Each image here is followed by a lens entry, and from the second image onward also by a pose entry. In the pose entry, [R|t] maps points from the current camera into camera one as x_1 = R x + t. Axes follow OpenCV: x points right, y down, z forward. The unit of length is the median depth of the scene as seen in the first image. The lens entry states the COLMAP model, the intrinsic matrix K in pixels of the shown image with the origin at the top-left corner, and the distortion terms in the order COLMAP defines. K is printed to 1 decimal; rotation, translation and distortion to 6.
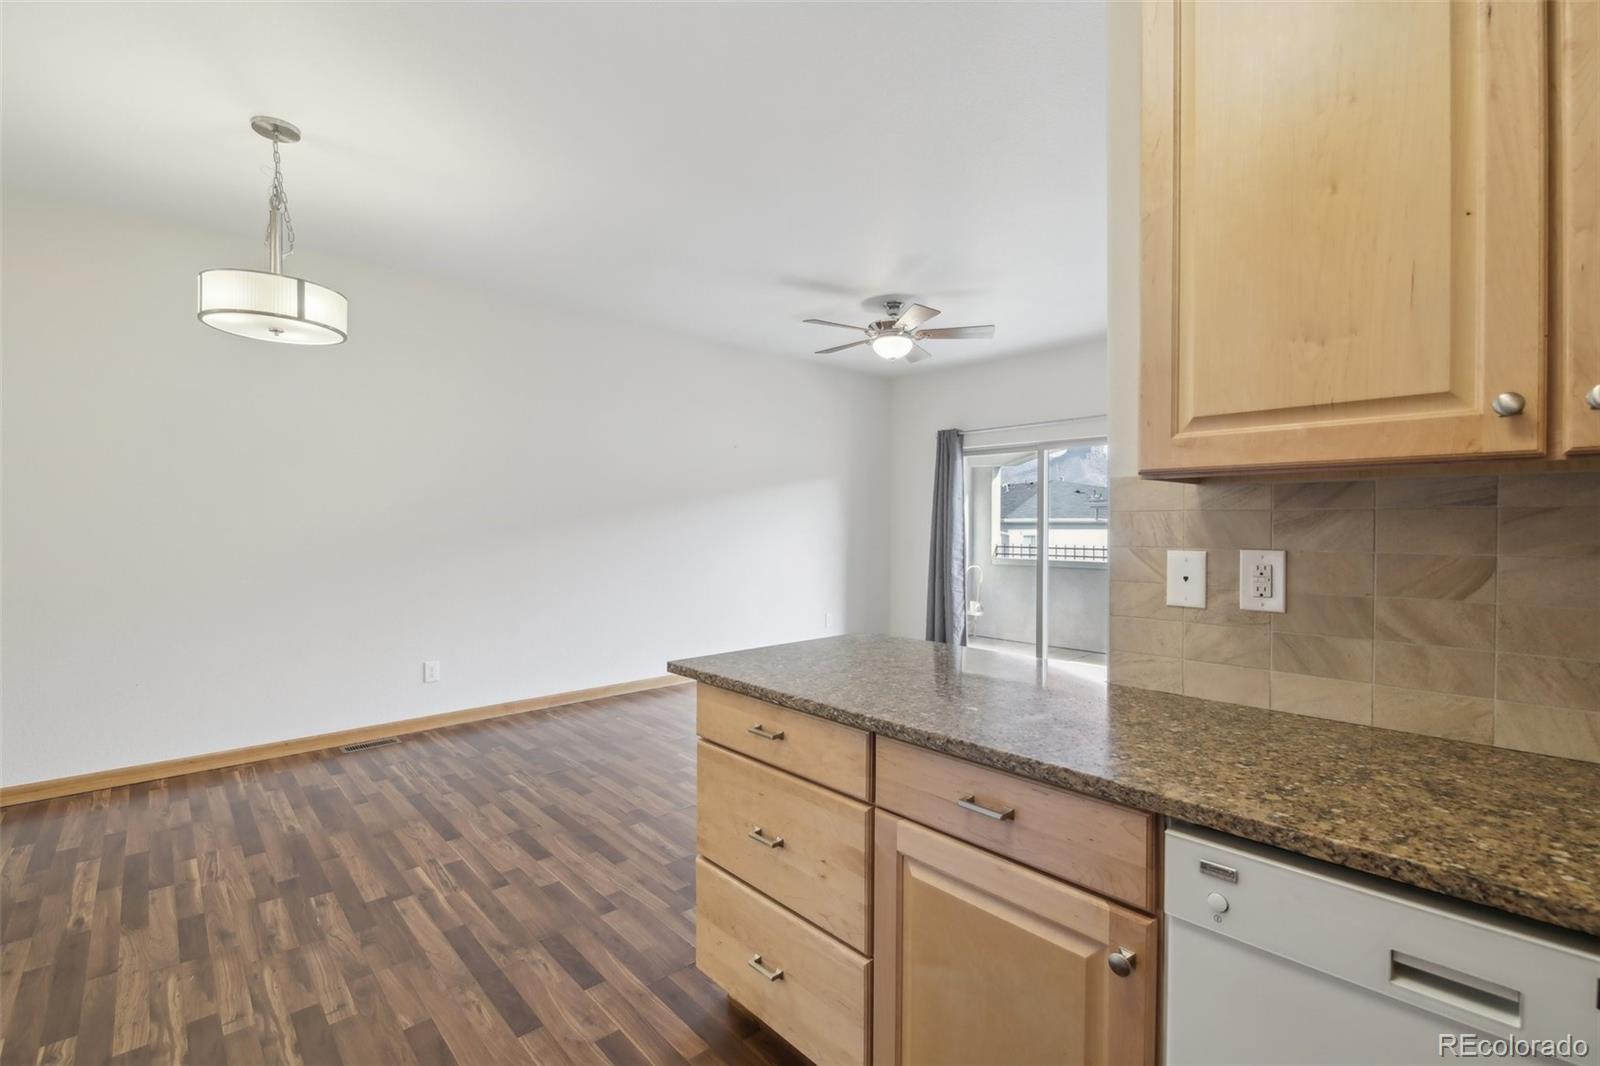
lens RADIAL K [[708.8, 0, 811.3], [0, 708.8, 527.0], [0, 0, 1]] dist [-0.002802, -0.005641]
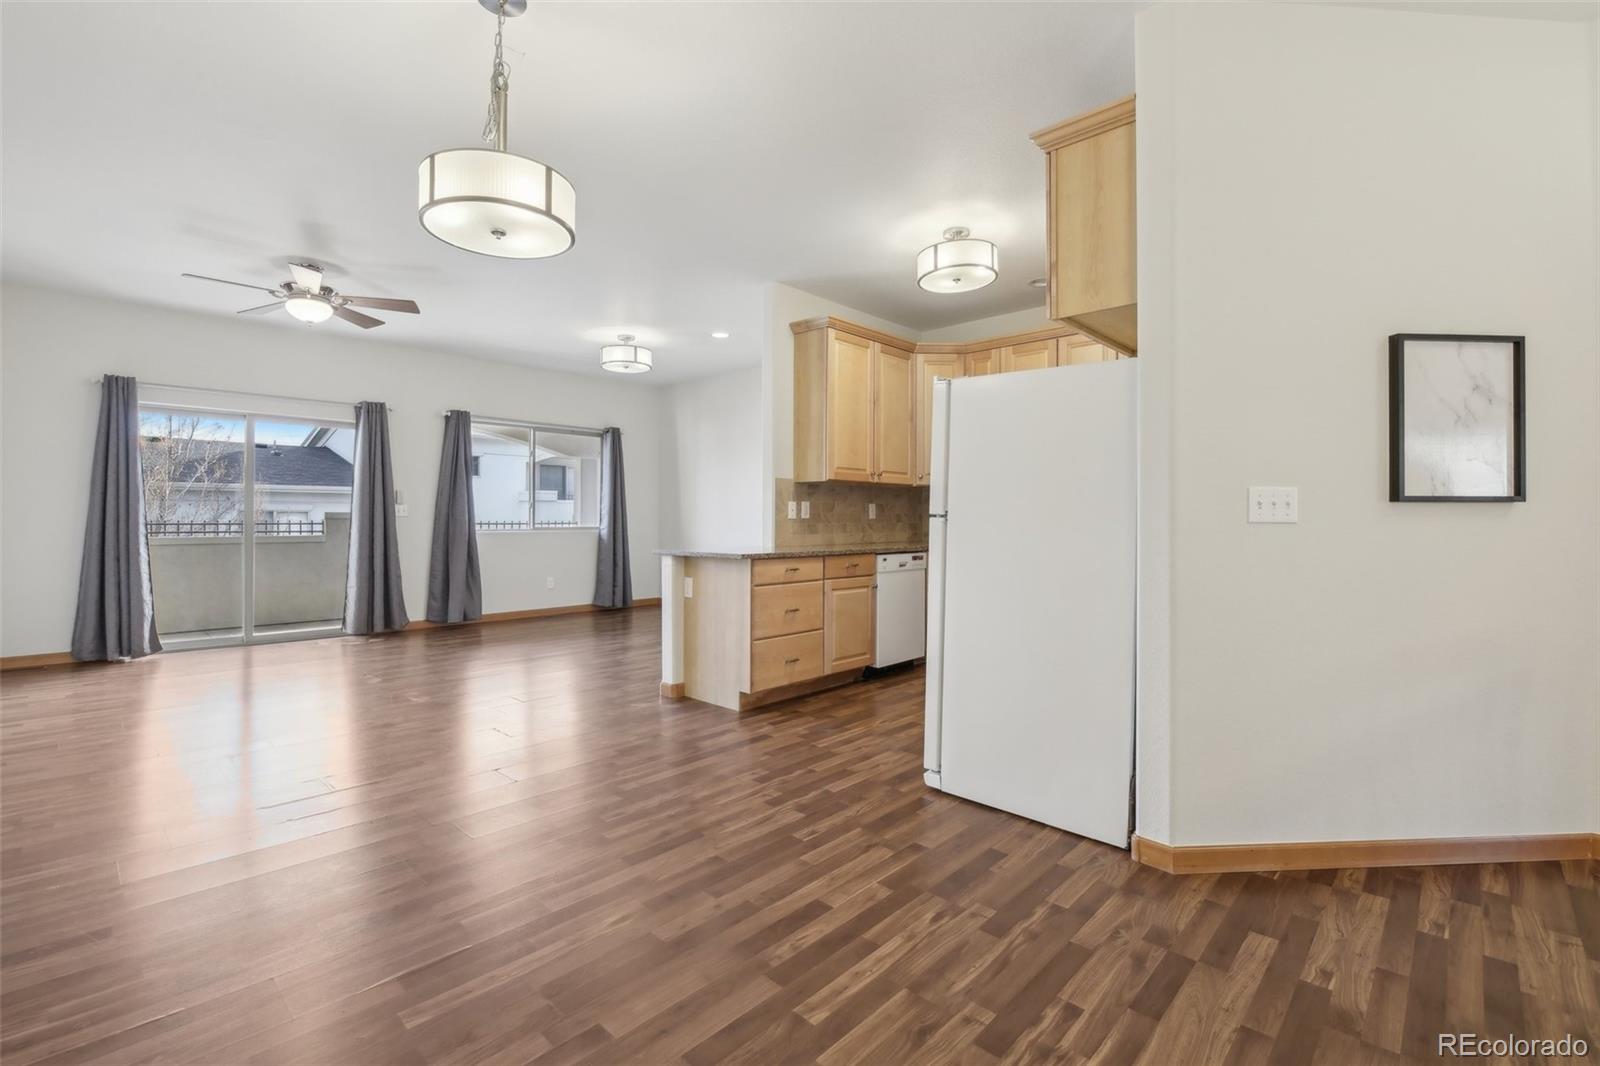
lens RADIAL K [[708.8, 0, 786.9], [0, 708.8, 520.8], [0, 0, 1]] dist [-0.002802, -0.005641]
pose [[-0.060549, -0.005332, 0.998151, -2.821815], [0.000176, 0.999986, 0.005353, 0.106228], [-0.998165, 0.000500, -0.060547, 1.247656]]
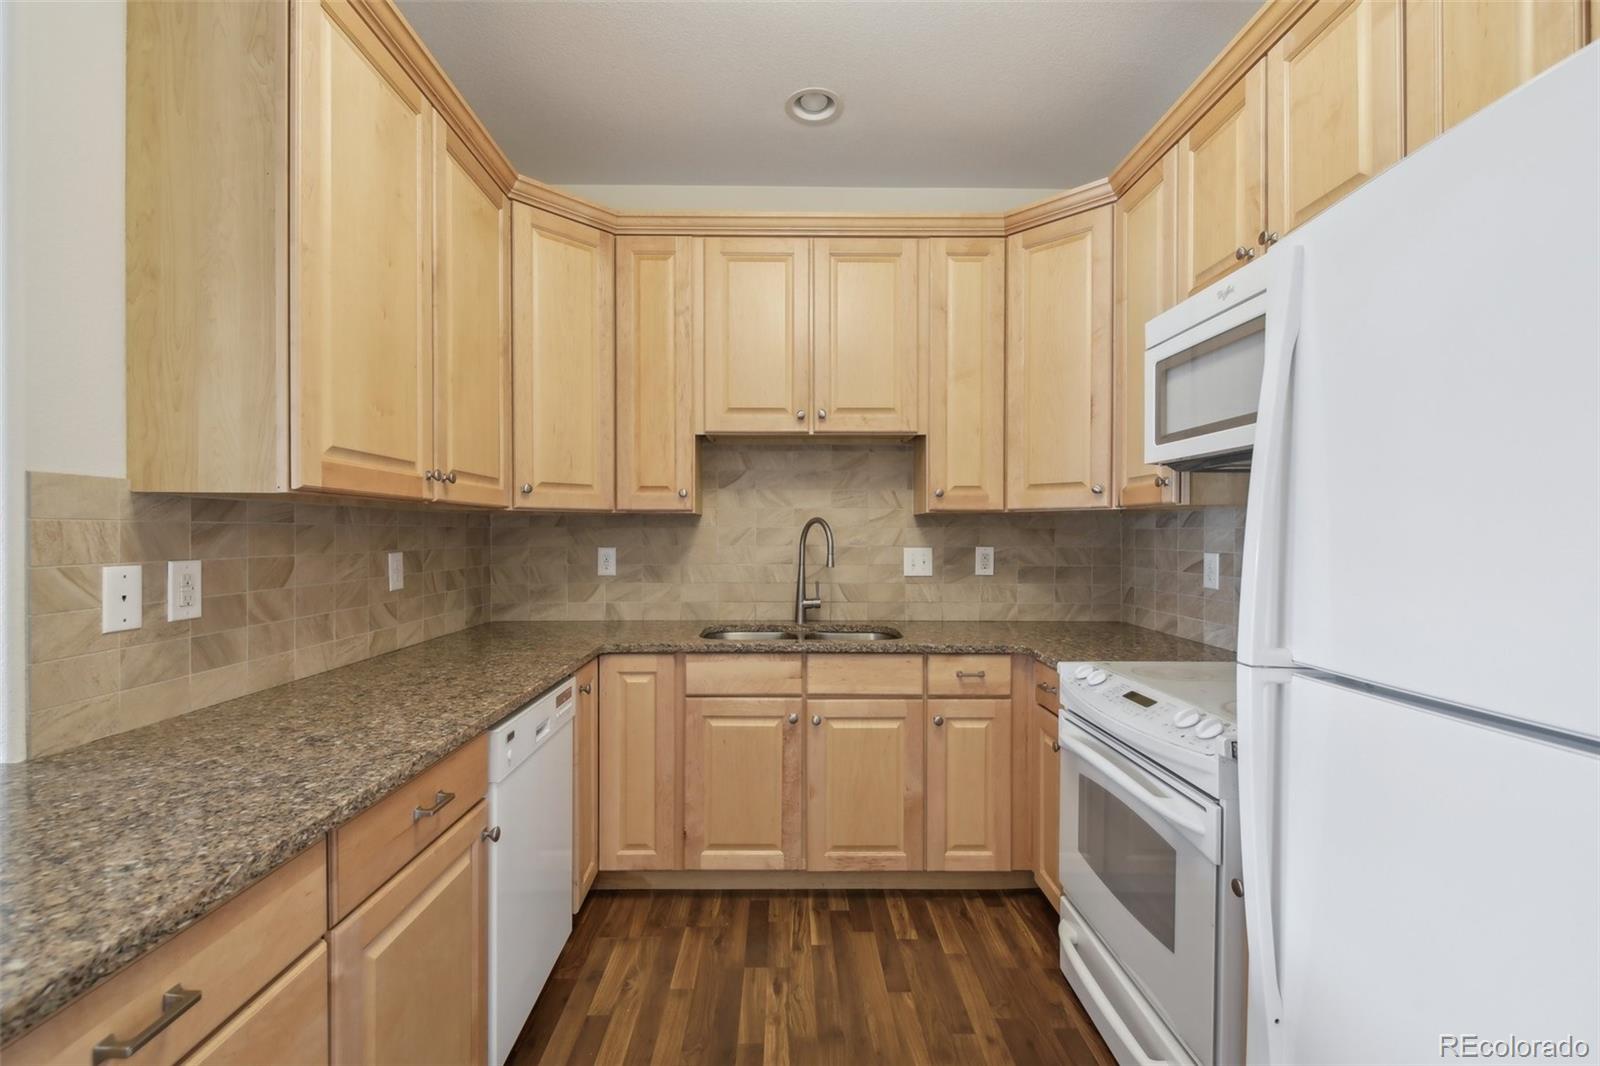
lens RADIAL K [[708.8, 0, 787.3], [0, 708.8, 540.4], [0, 0, 1]] dist [-0.002802, -0.005641]
pose [[-0.736512, -0.009689, 0.676356, -0.670597], [-0.002952, 0.999934, 0.011111, -0.010040], [-0.676418, 0.006187, -0.736492, 1.103936]]
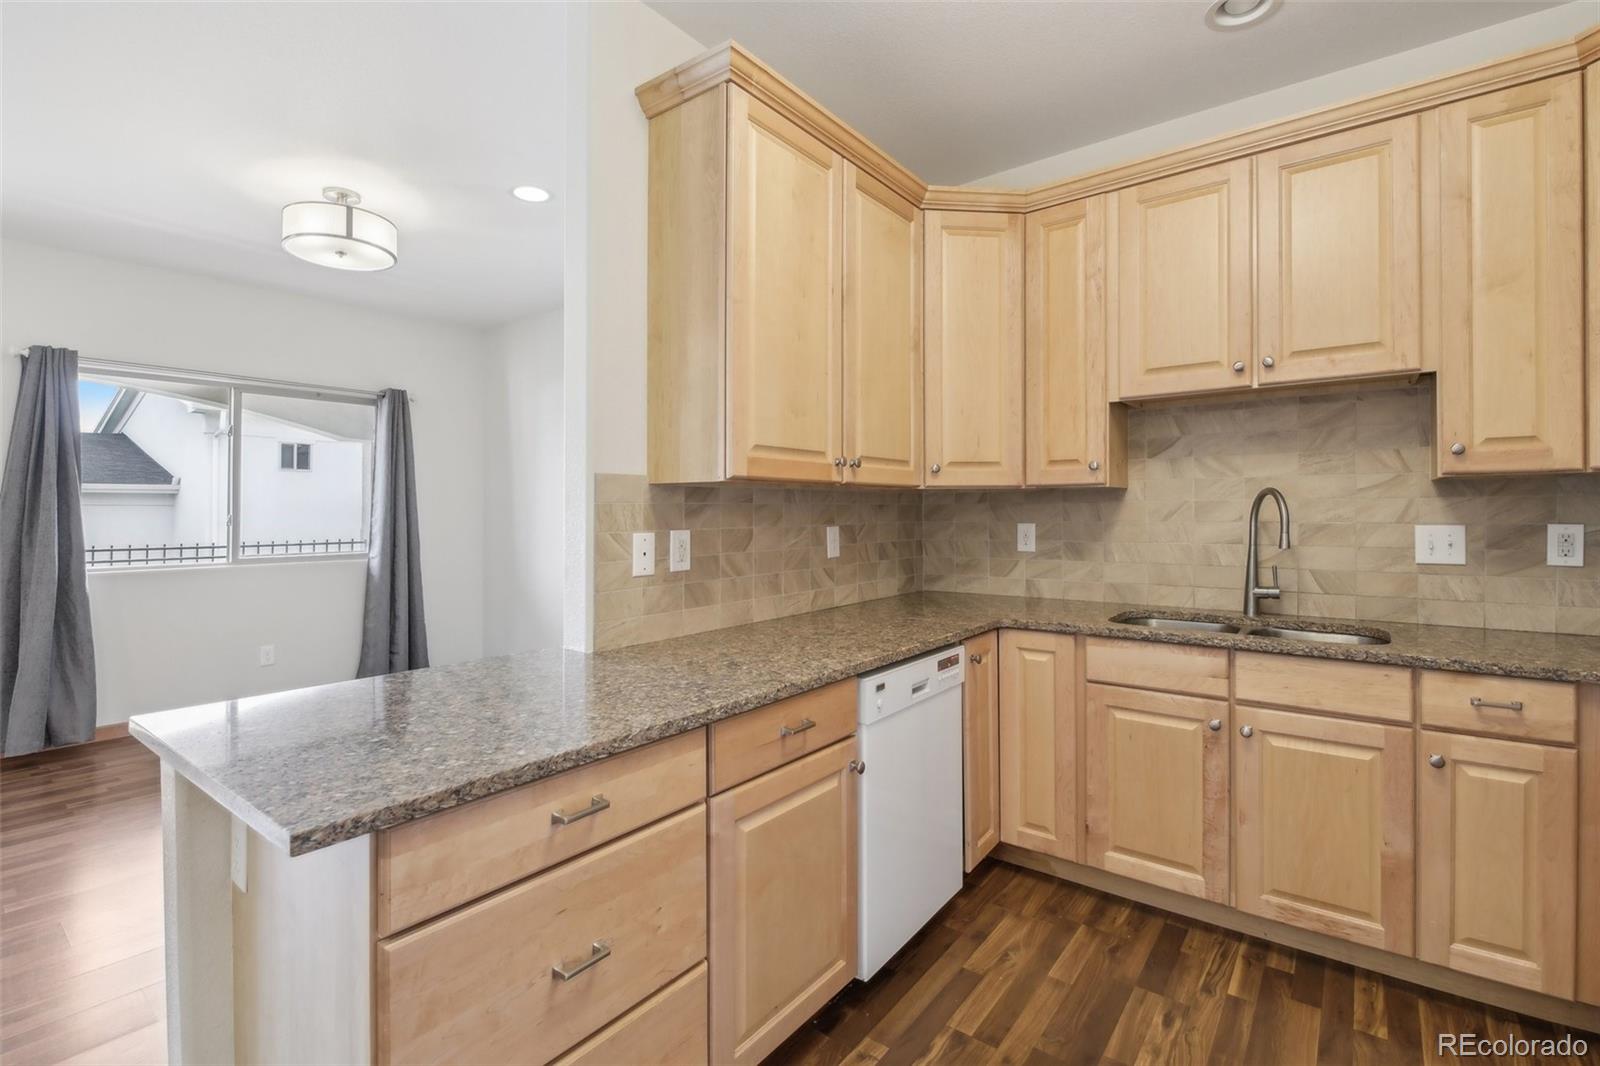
lens RADIAL K [[708.8, 0, 779.0], [0, 708.8, 505.3], [0, 0, 1]] dist [-0.002802, -0.005641]
pose [[-0.141166, 0.008436, 0.989950, -0.828906], [0.005580, 0.999955, -0.007725, -0.006279], [-0.989970, 0.004434, -0.141206, 0.953865]]
